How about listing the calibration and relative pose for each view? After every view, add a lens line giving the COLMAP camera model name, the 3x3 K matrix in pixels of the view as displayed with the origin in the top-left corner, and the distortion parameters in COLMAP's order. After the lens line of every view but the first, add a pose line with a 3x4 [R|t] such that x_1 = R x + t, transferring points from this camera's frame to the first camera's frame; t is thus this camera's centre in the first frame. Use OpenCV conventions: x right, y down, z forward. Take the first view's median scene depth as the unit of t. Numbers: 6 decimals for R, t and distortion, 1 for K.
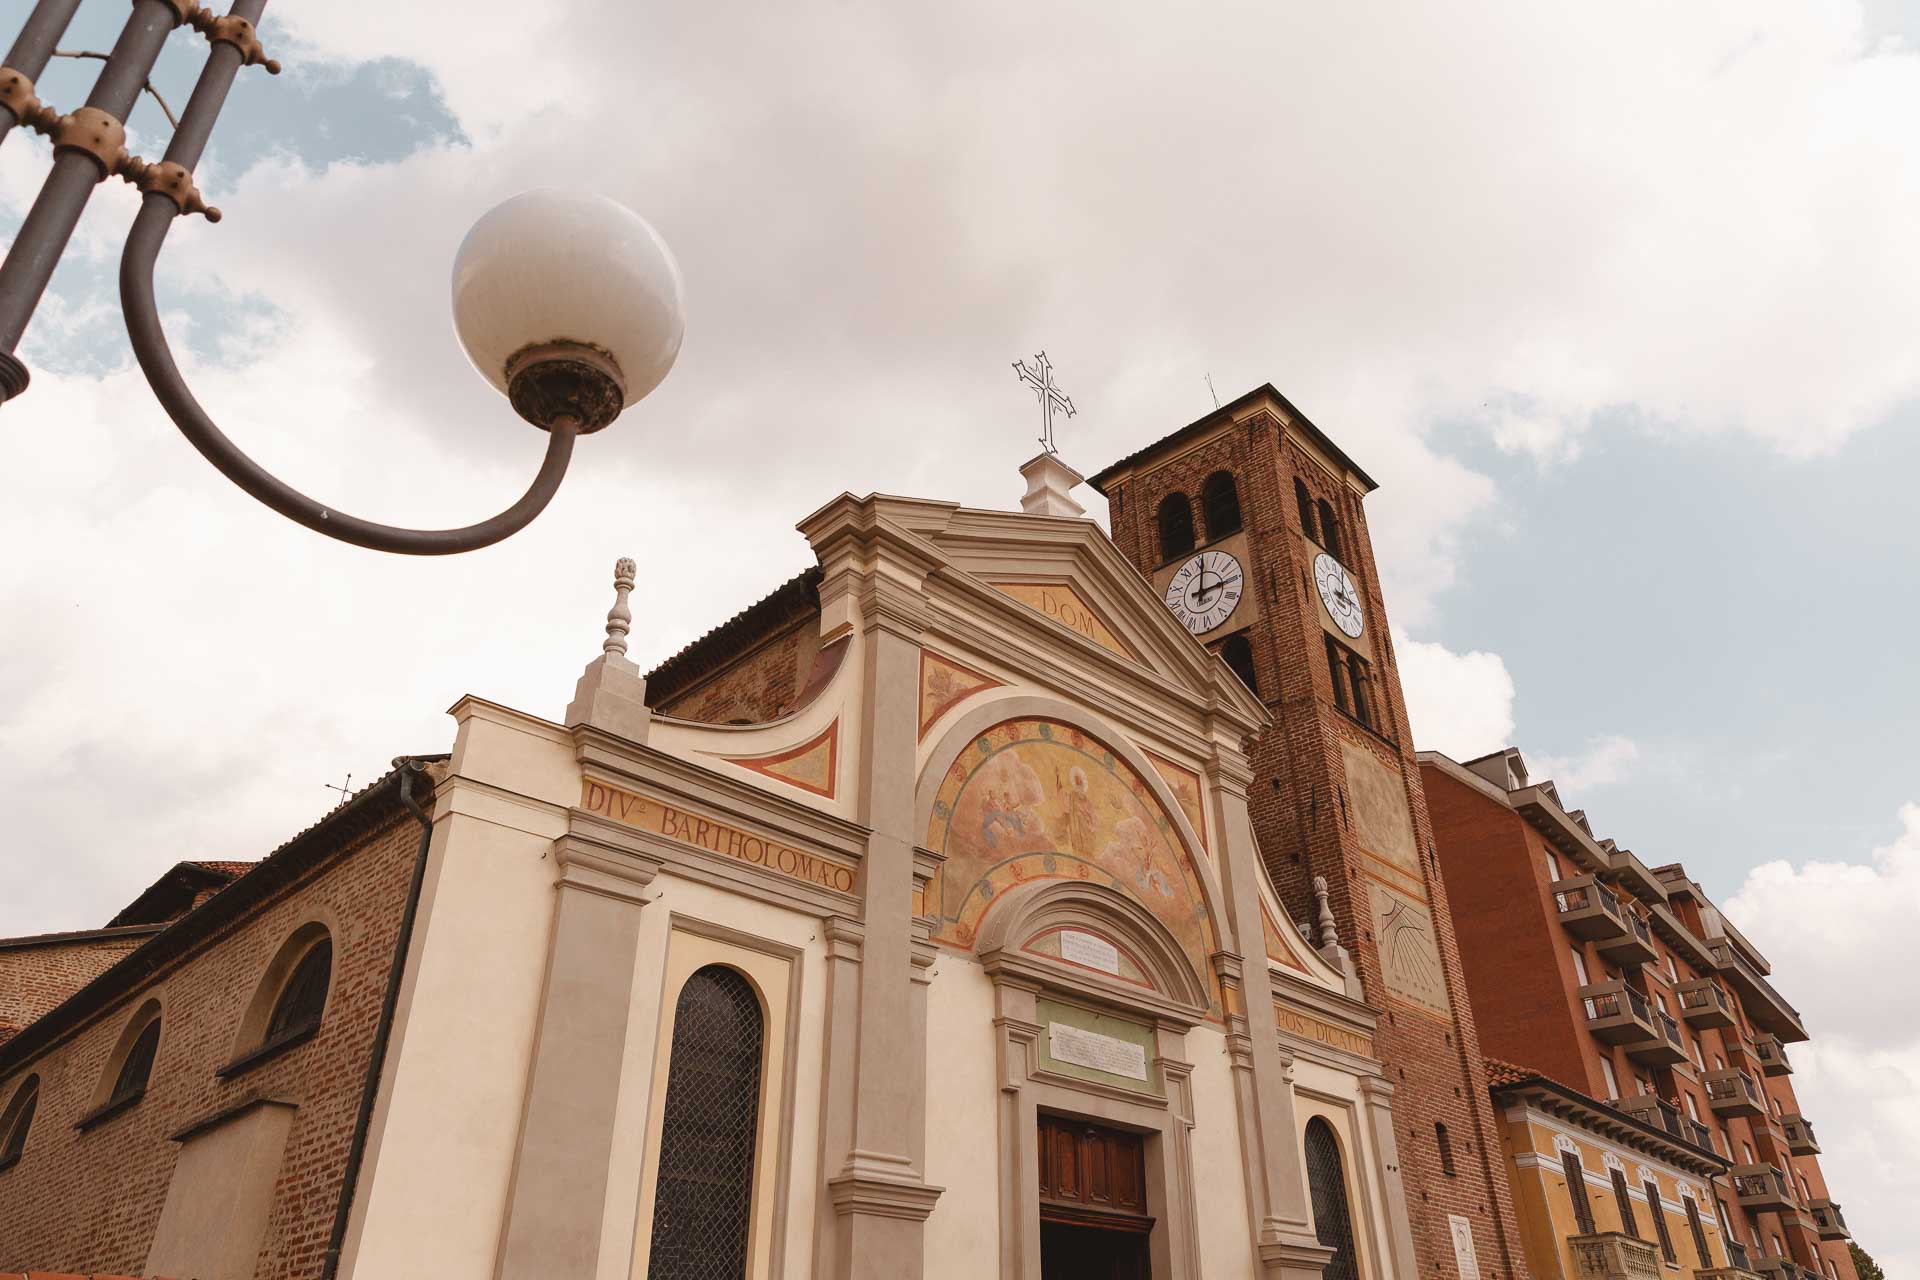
lens RADIAL K [[1308.3, 0, 960.0], [0, 1308.3, 640.0], [0, 0, 1]] dist [0.020719, 0.001122]
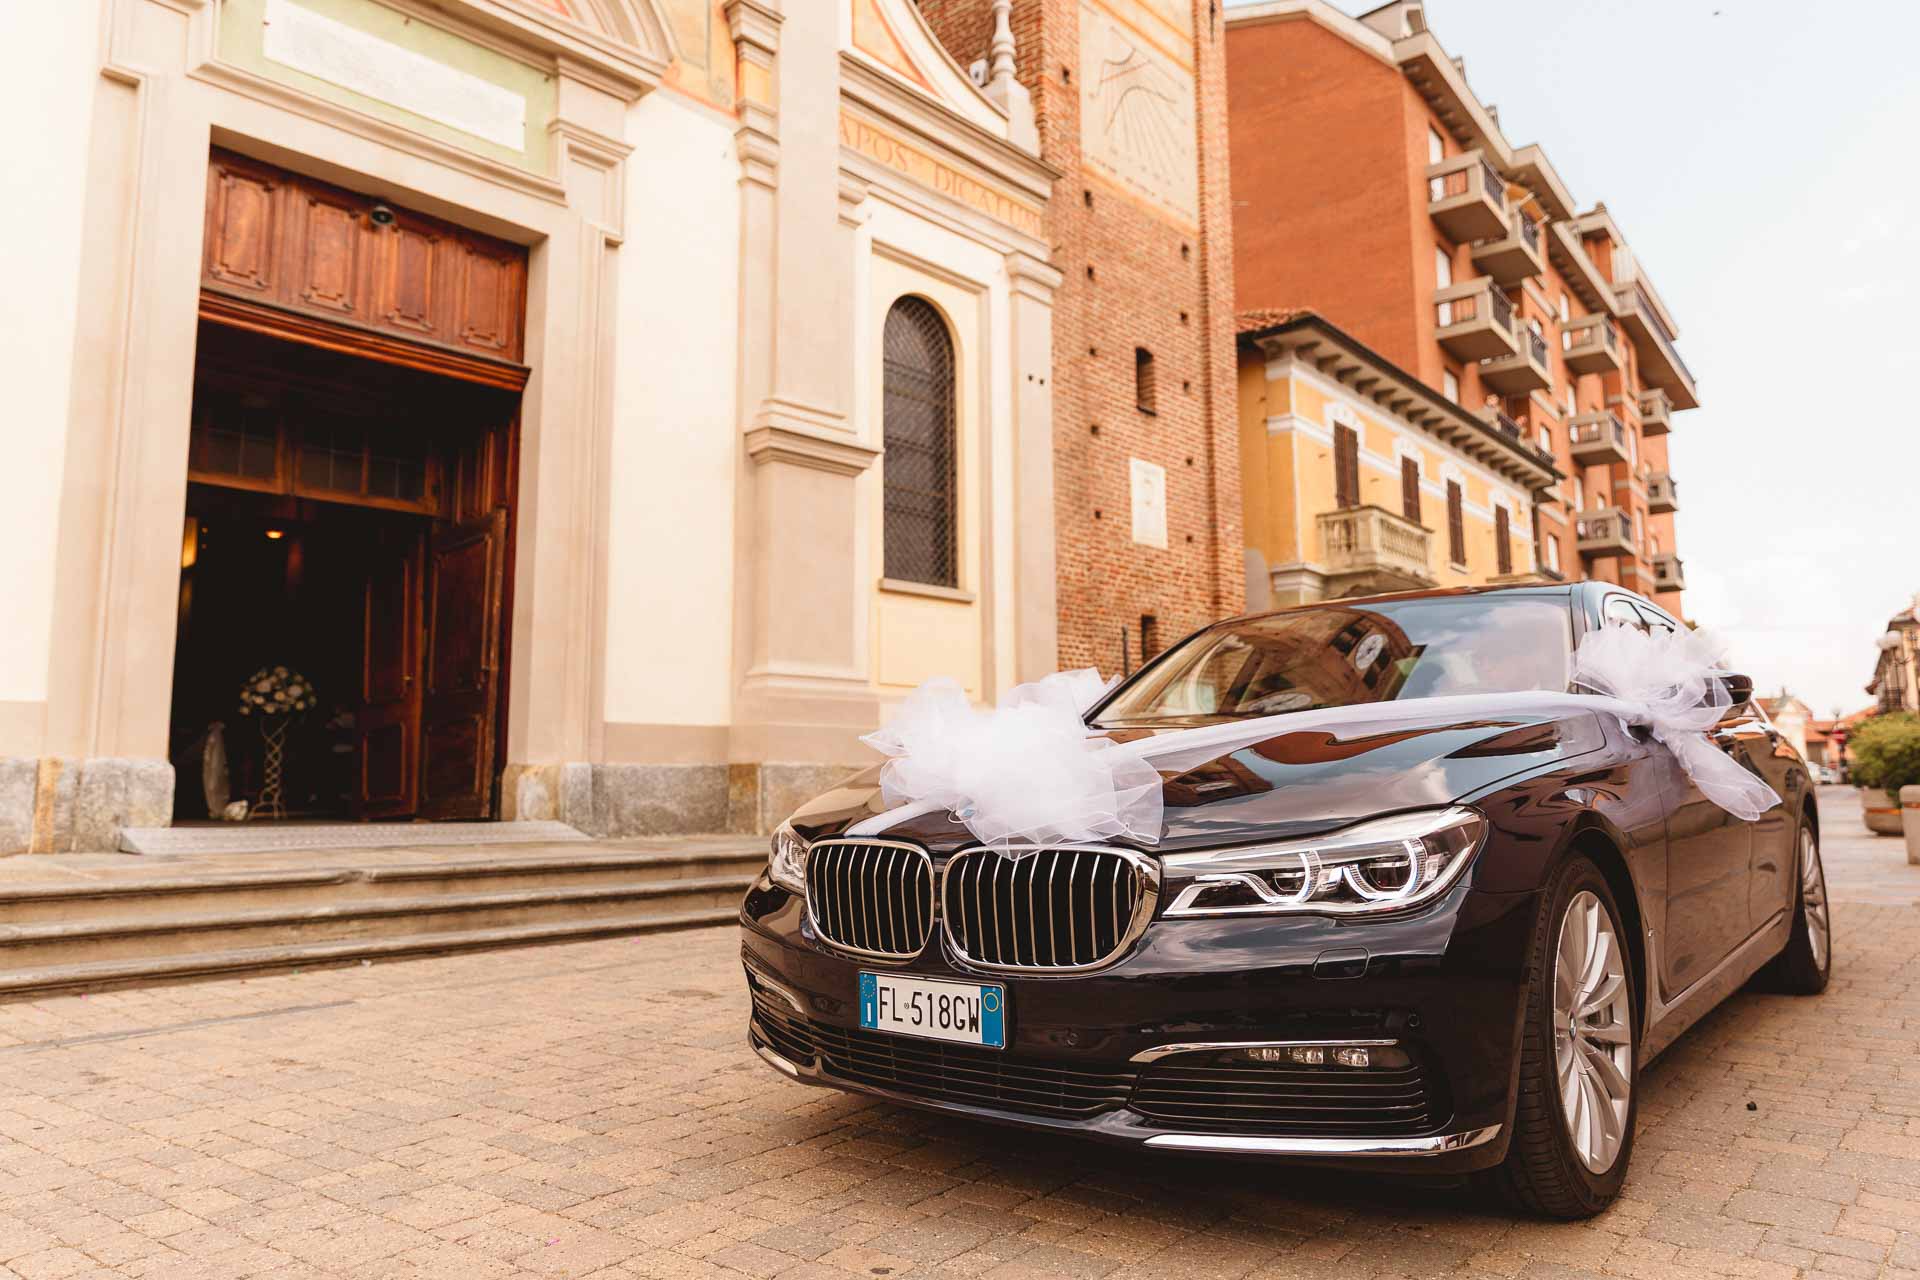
lens RADIAL K [[1257.2, 0, 960.0], [0, 1257.2, 640.0], [0, 0, 1]] dist [0.021228, -0.054142]
pose [[0.999873, 0.005805, 0.014853, 0.254949], [-0.011329, 0.914050, 0.405444, 0.234714], [-0.011223, -0.405560, 0.913999, 0.300767]]
